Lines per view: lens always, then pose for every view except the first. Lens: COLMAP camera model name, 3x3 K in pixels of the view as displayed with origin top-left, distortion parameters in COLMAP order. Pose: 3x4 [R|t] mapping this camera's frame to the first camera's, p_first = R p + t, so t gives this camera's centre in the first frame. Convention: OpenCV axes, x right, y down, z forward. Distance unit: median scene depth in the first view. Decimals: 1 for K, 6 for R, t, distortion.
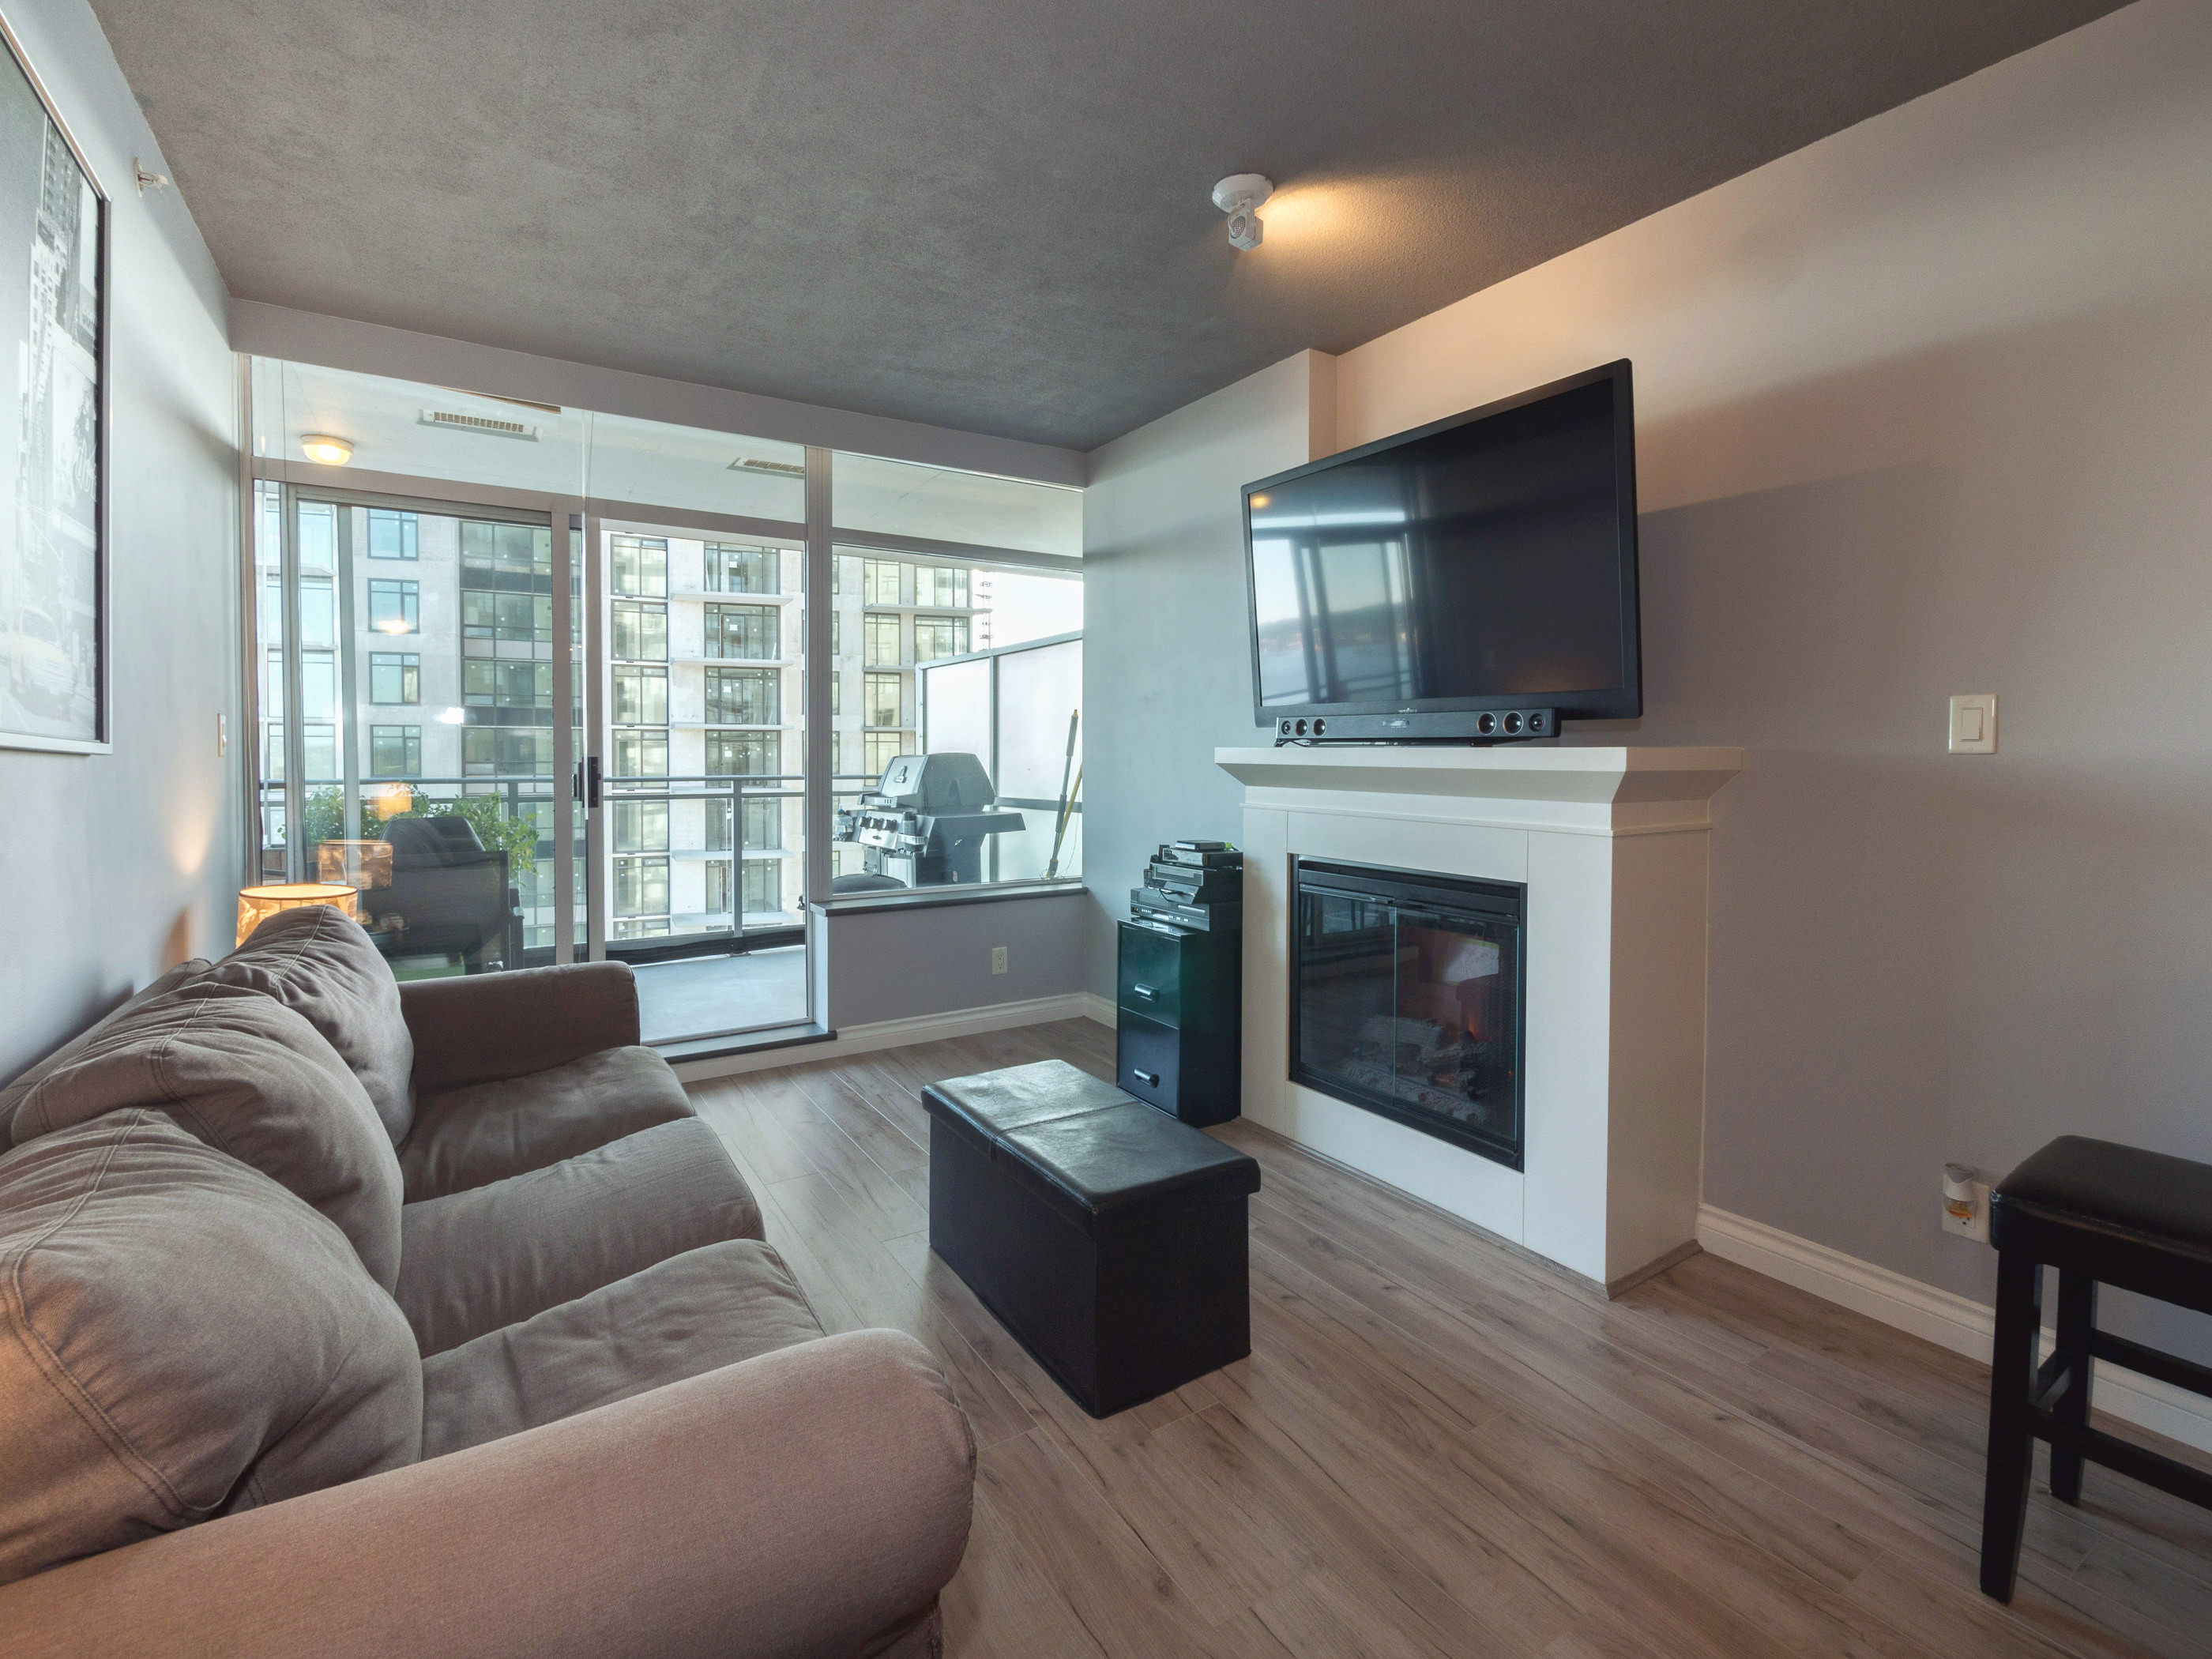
lens RADIAL K [[997.7, 0, 1106.0], [0, 997.7, 829.5], [0, 0, 1]] dist [-0.001659, -0.000057]
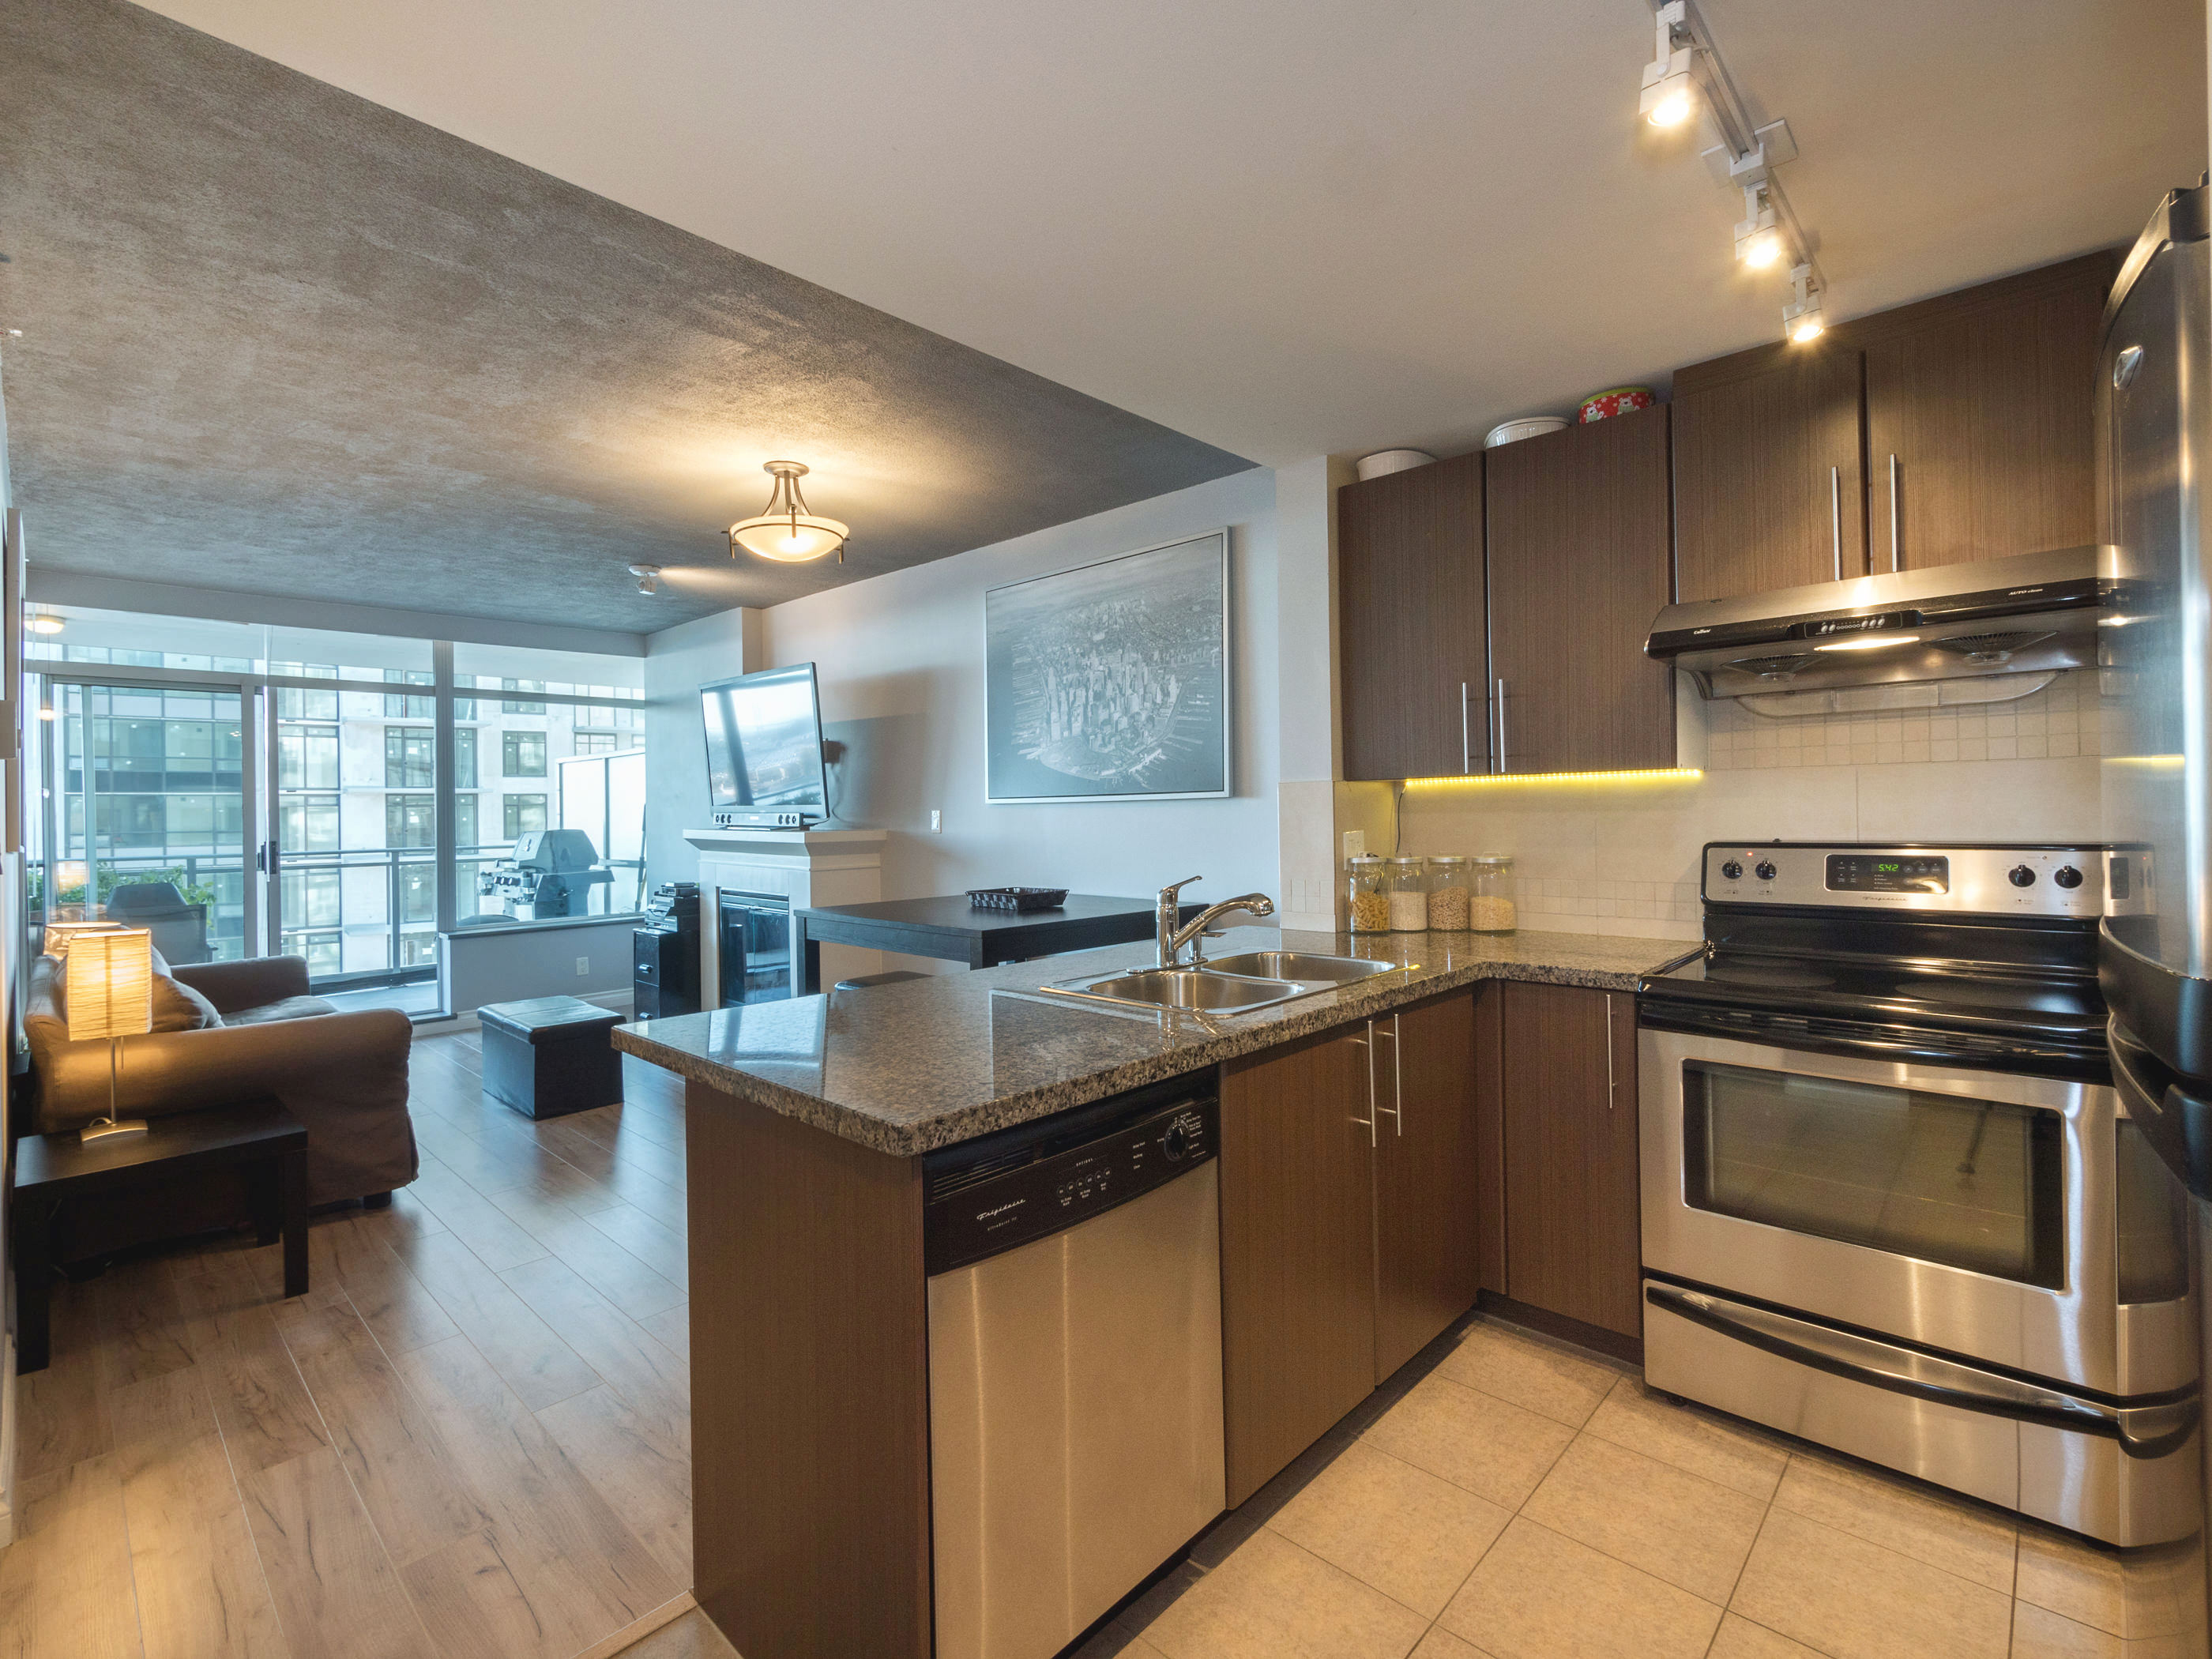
lens RADIAL K [[1013.1, 0, 1136.5], [0, 1013.1, 835.8], [0, 0, 1]] dist [0.000707, 0.000317]
pose [[0.968241, -0.021130, 0.249125, 0.292031], [0.032807, 0.998544, -0.042816, 0.022213], [-0.247858, 0.049629, 0.967524, -0.639314]]
